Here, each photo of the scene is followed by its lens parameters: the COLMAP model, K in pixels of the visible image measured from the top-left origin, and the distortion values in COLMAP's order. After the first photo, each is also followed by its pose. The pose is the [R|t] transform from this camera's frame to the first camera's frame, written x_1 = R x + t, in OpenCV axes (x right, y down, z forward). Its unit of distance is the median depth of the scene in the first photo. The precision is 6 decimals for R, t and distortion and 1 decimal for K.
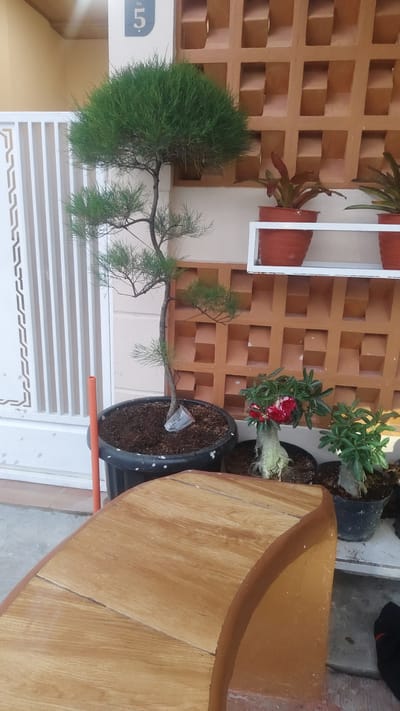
lens RADIAL K [[473.6, 0, 200.0], [0, 473.6, 355.5], [0, 0, 1]] dist [0.007566, -0.003616]
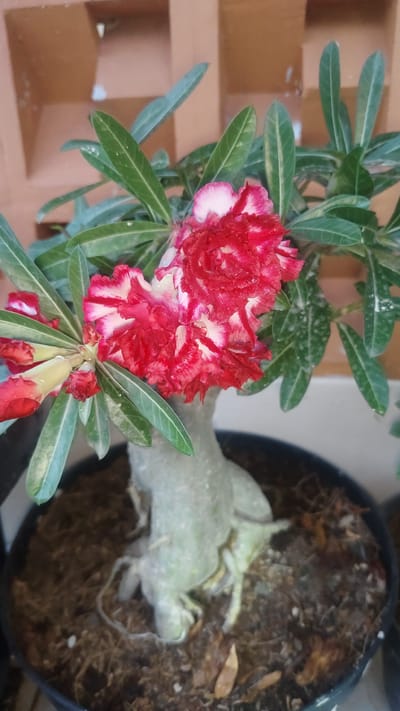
lens RADIAL K [[473.6, 0, 200.0], [0, 473.6, 355.5], [0, 0, 1]] dist [0.007566, -0.003616]
pose [[0.996180, -0.083613, 0.025204, 0.154910], [0.079864, 0.989011, 0.124417, 0.102272], [-0.035330, -0.121929, 0.991910, 0.787208]]
